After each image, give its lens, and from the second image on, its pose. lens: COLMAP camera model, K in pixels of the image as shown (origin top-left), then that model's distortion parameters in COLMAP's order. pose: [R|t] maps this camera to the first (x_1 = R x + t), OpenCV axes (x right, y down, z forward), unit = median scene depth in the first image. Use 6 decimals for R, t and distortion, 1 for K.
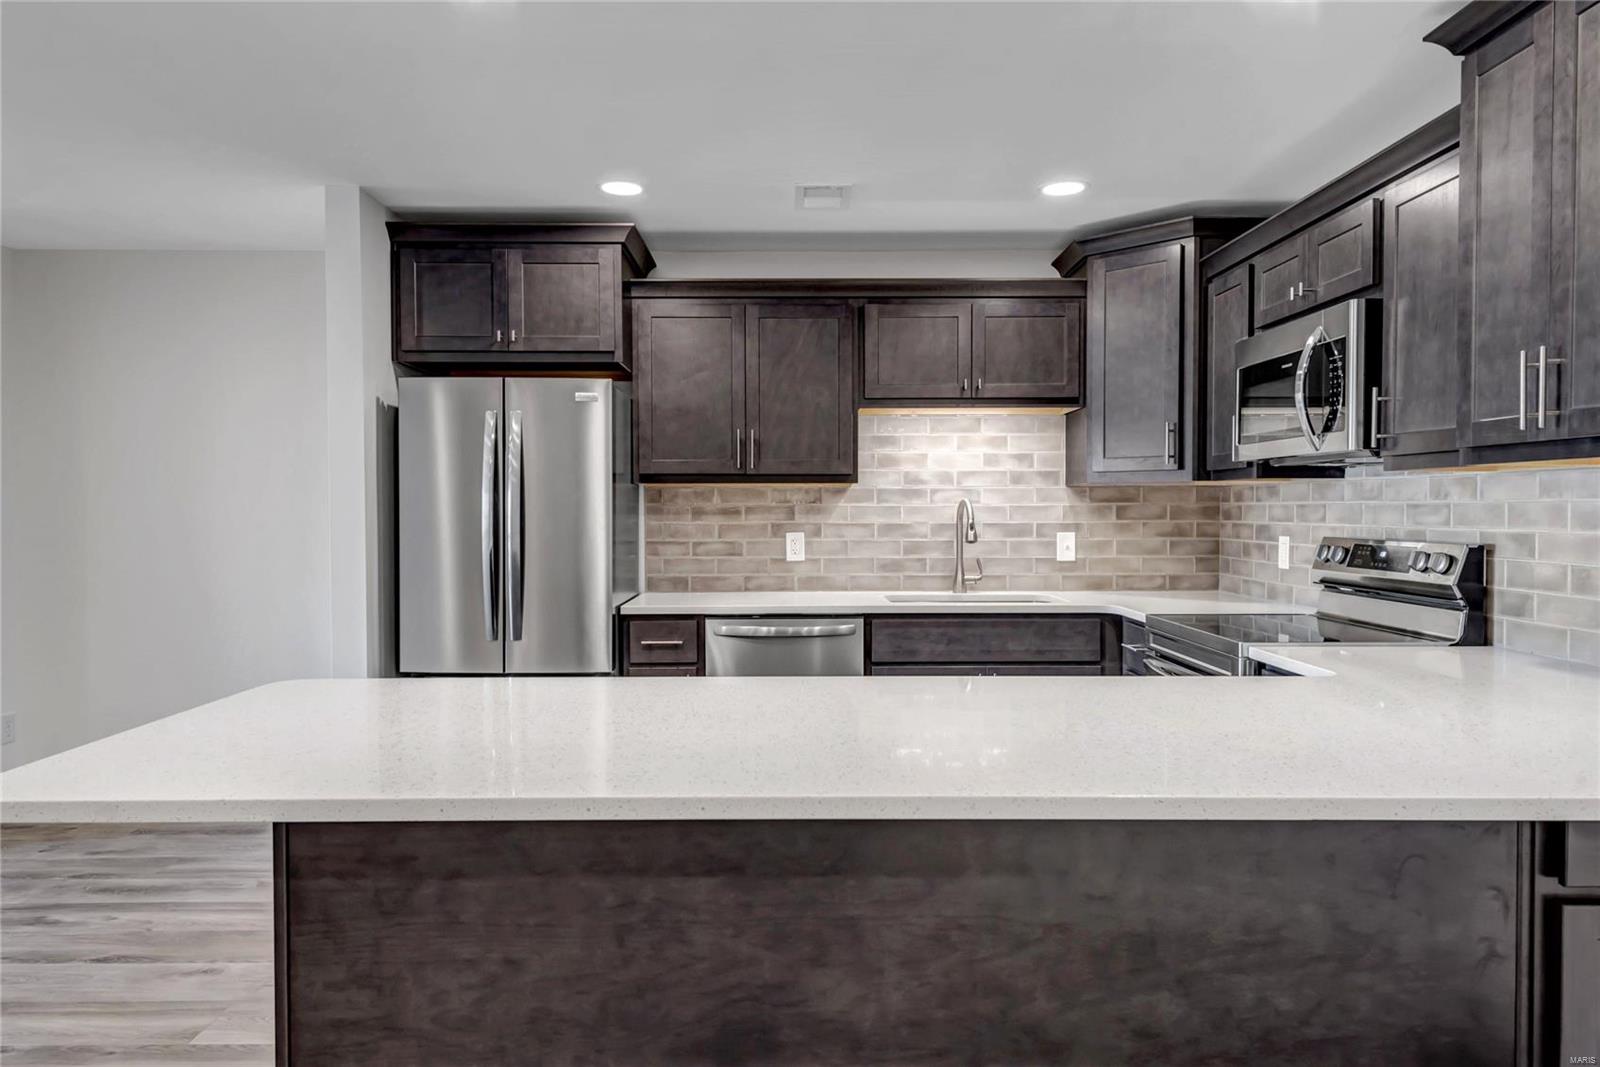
lens RADIAL K [[1063.7, 0, 800.0], [0, 1063.7, 533.5], [0, 0, 1]] dist [0.032514, -0.031369]
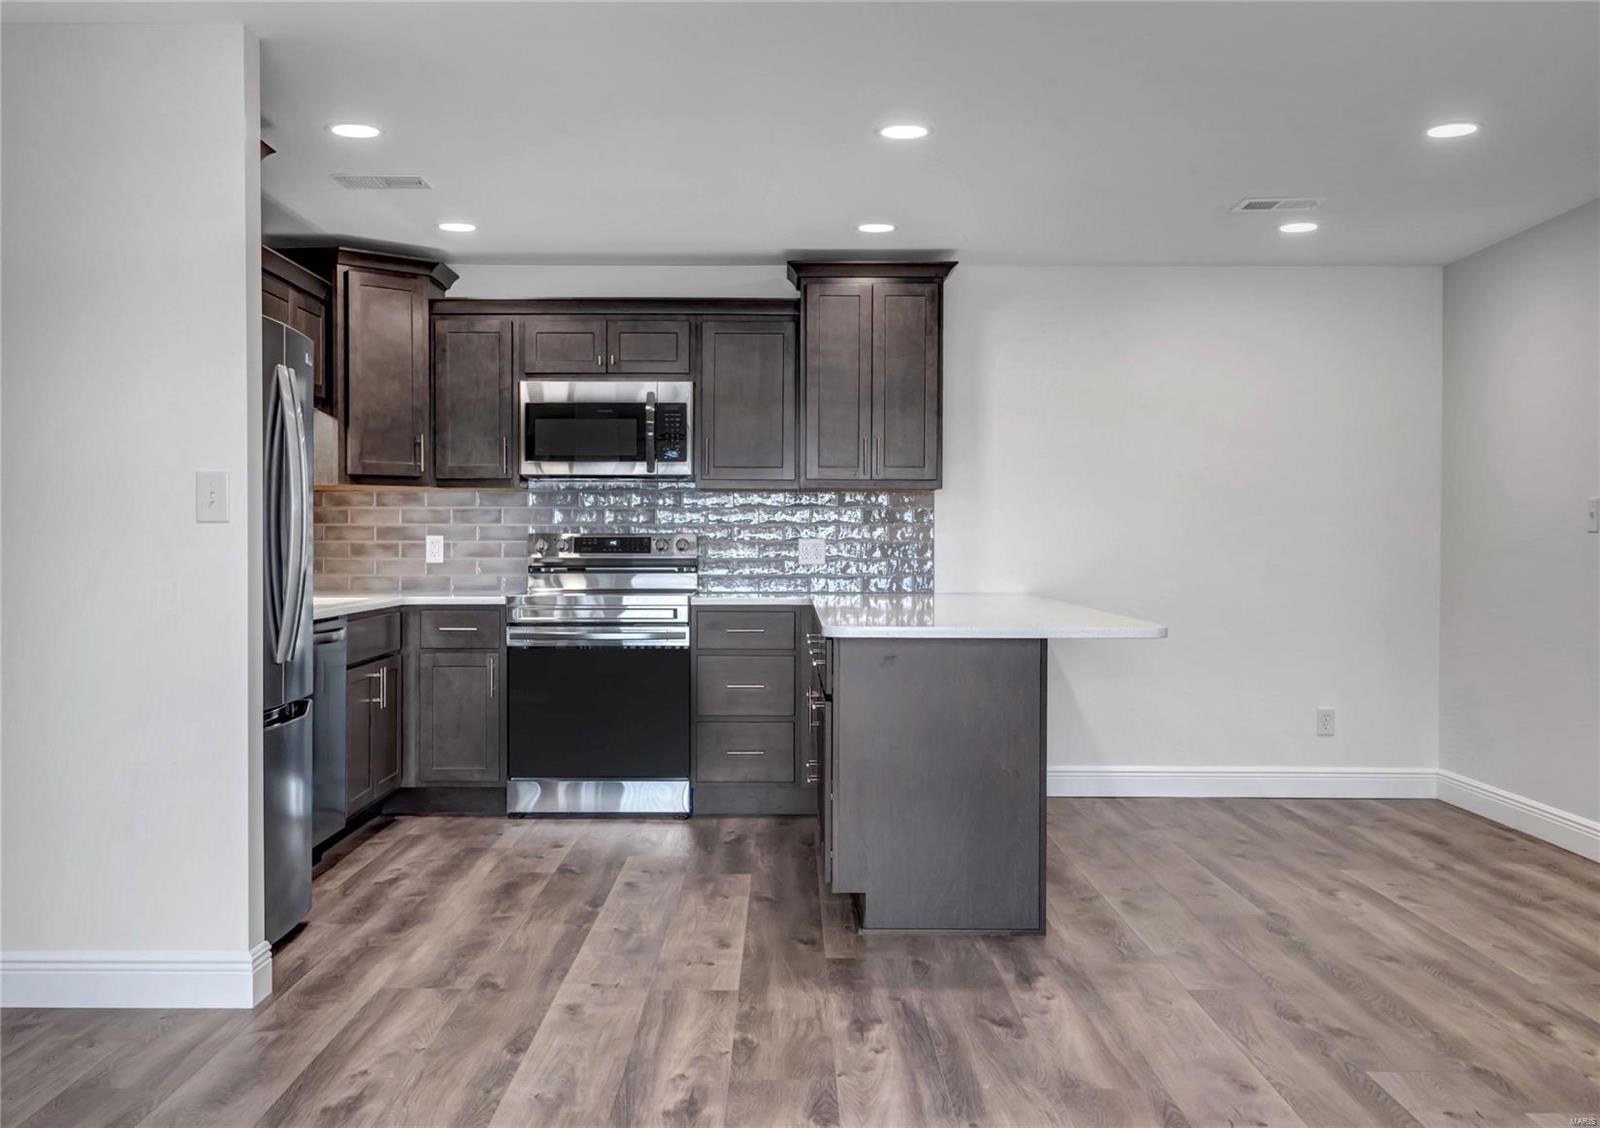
lens RADIAL K [[1654.1, 0, 775.2], [0, 1654.1, 566.4], [0, 0, 1]] dist [0.014143, 0.013078]
pose [[0.014975, -0.011125, 0.999826, -1.349358], [0.023208, 0.999673, 0.010775, 0.025033], [-0.999618, 0.023043, 0.015228, 0.569965]]
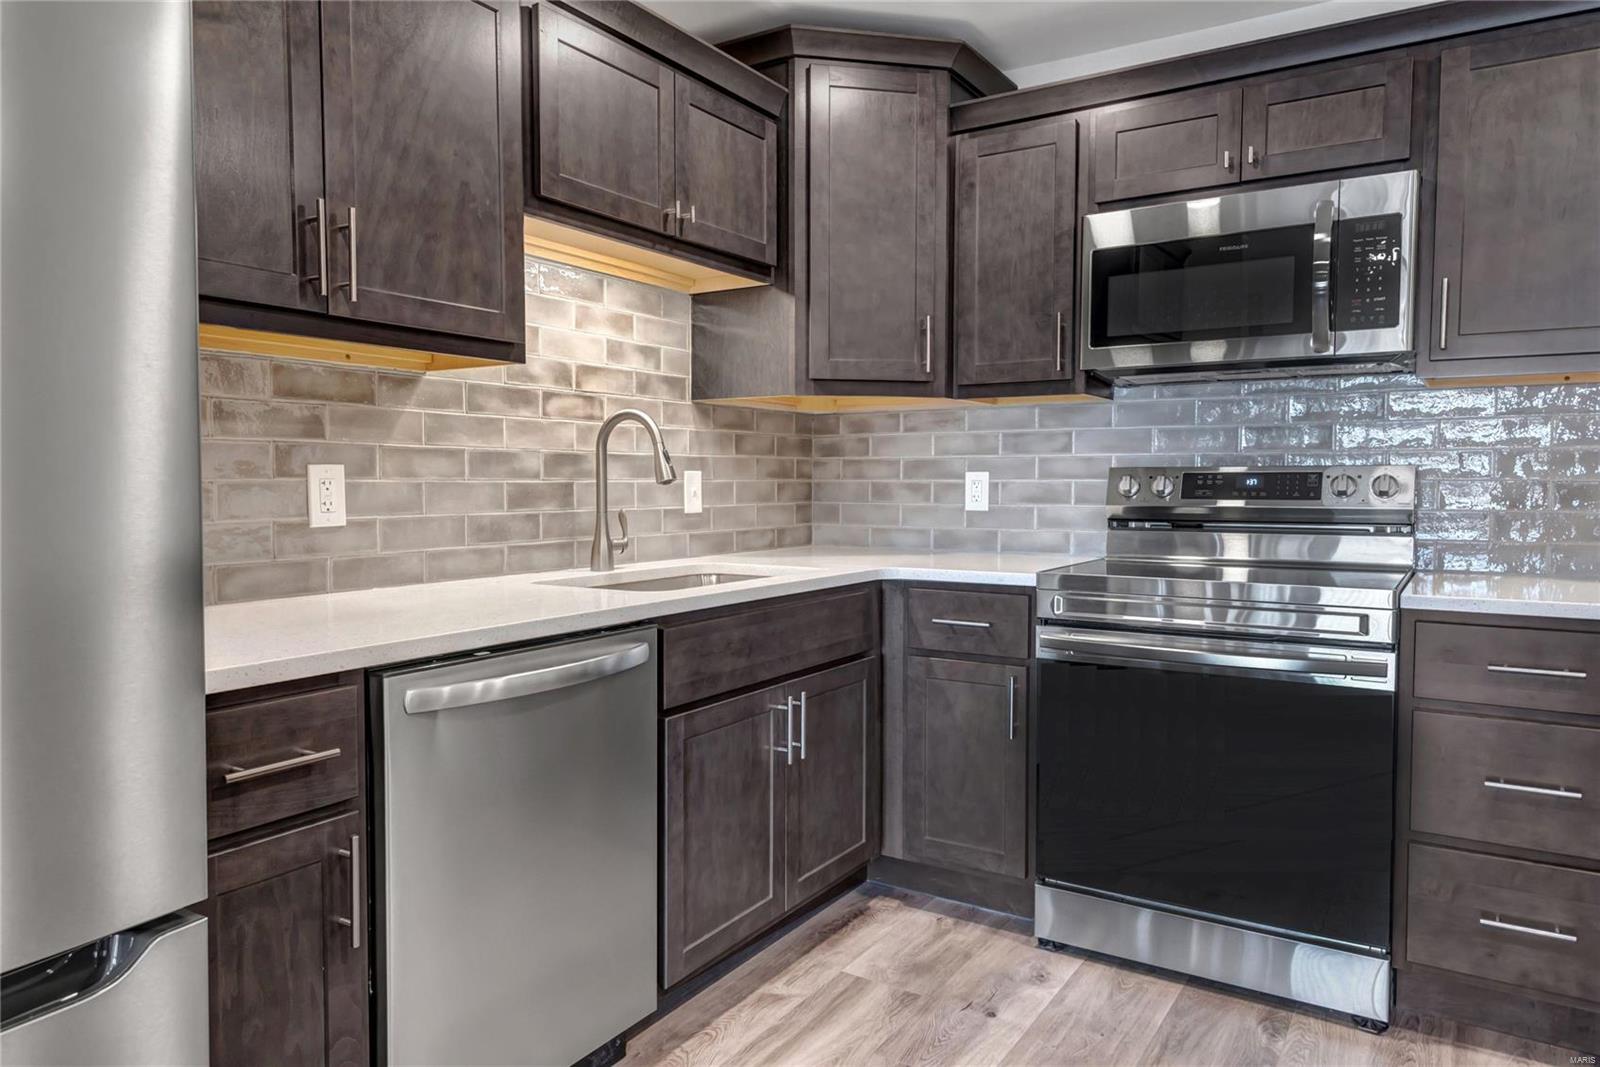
lens RADIAL K [[1057.3, 0, 800.0], [0, 1057.3, 533.5], [0, 0, 1]] dist [0.039471, -0.029590]
pose [[0.542059, -0.040383, 0.839369, -0.310280], [0.019156, 0.999179, 0.035701, 0.017908], [-0.840122, -0.003274, 0.542388, 0.643047]]
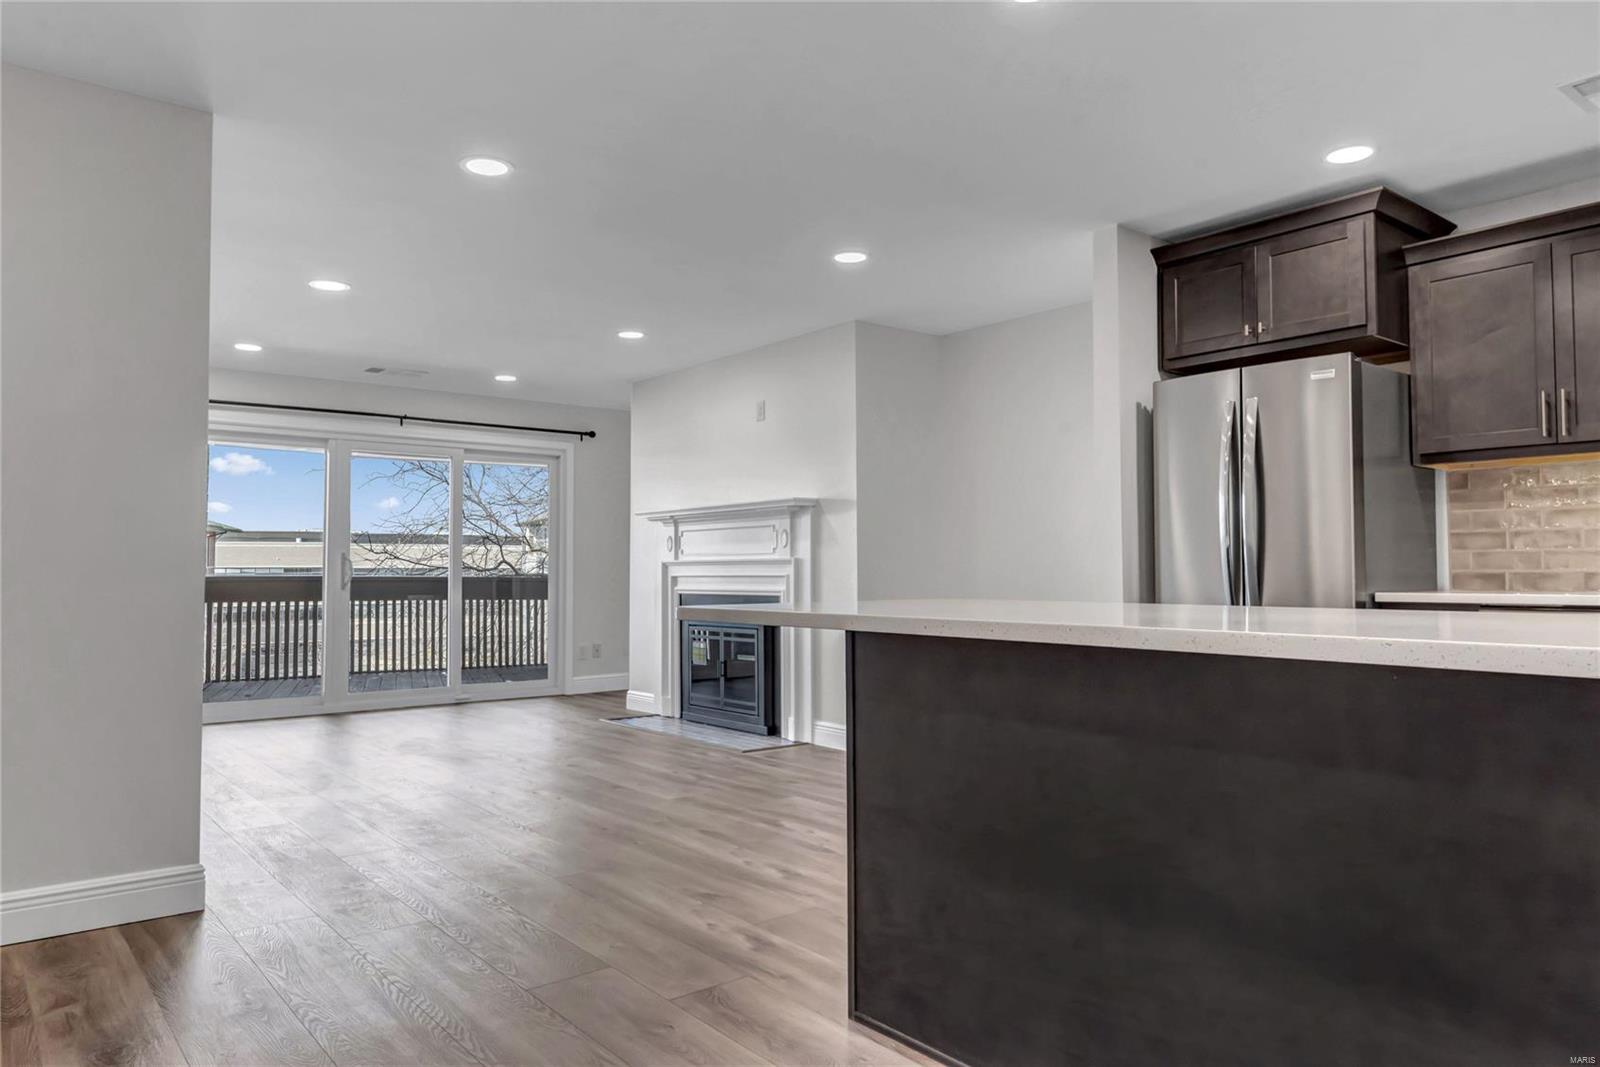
lens RADIAL K [[1059.1, 0, 800.0], [0, 1059.1, 533.5], [0, 0, 1]] dist [0.020851, 0.000701]
pose [[0.623806, -0.029261, -0.781031, 0.238222], [-0.016488, 0.998584, -0.050581, 0.068873], [0.781405, 0.044430, 0.622440, 0.019014]]
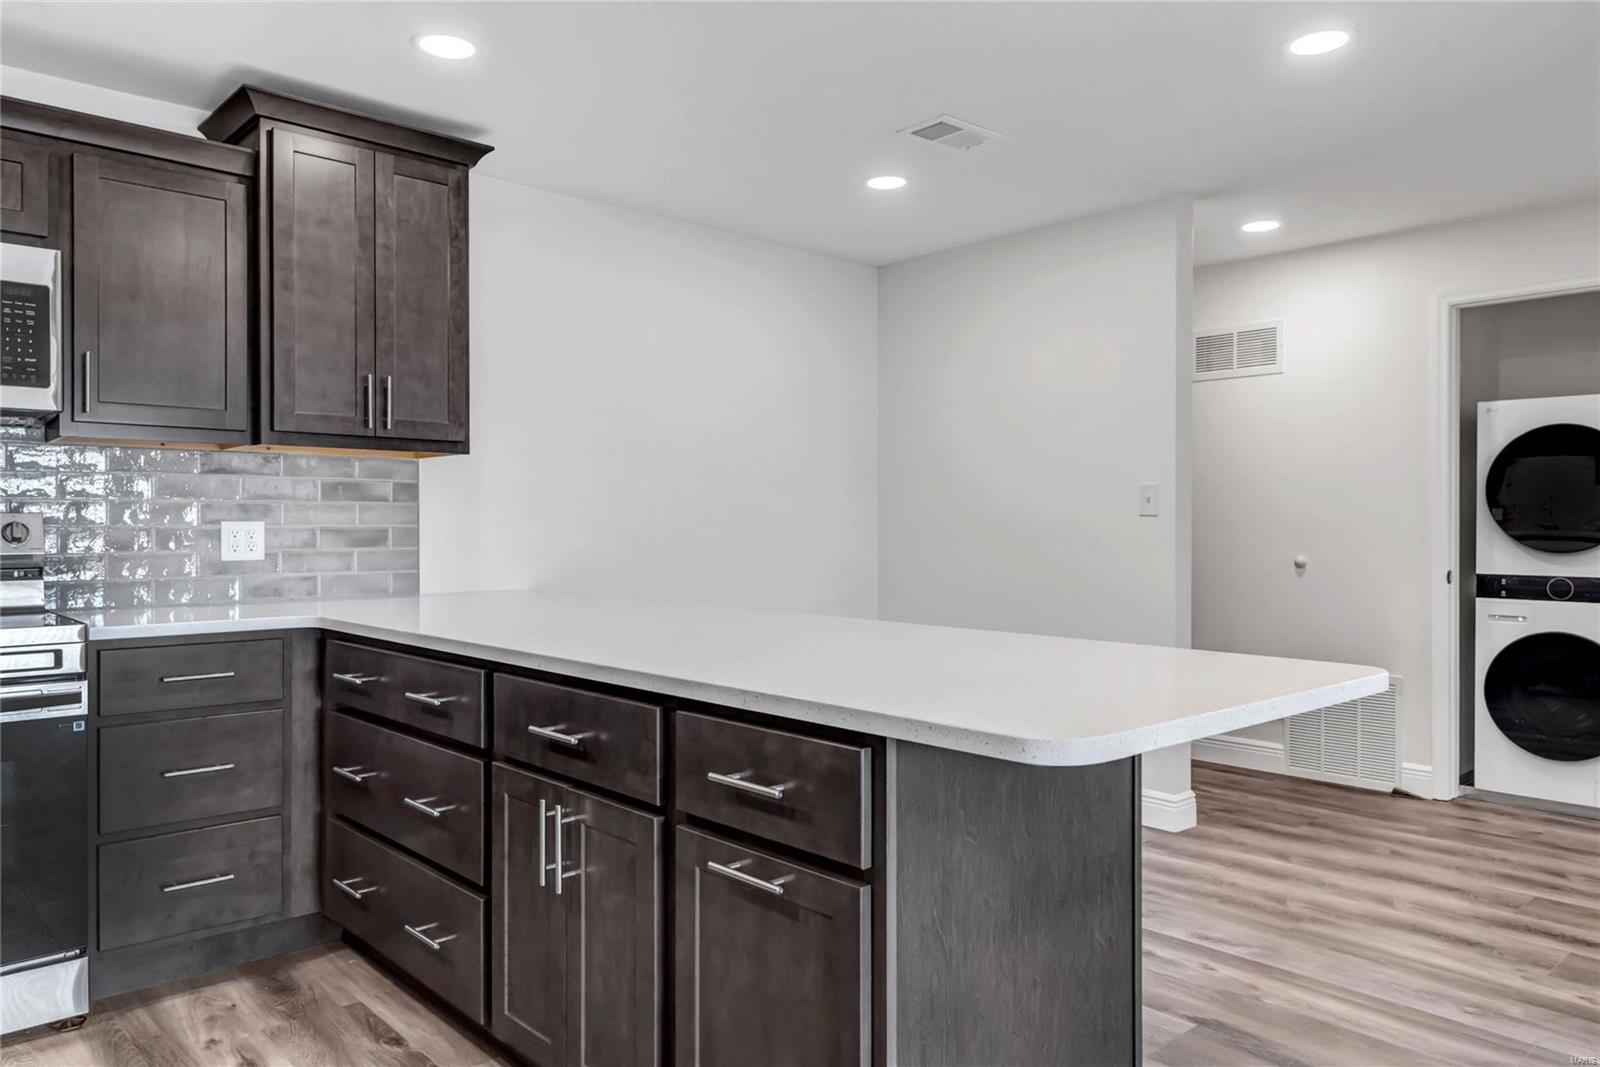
lens RADIAL K [[1104.7, 0, 800.0], [0, 1104.7, 533.5], [0, 0, 1]] dist [0.041191, -0.037834]
pose [[-0.666923, -0.002887, 0.745121, -0.438182], [0.020793, 0.999531, 0.022483, 0.013994], [-0.744837, 0.030487, -0.666550, 0.796245]]
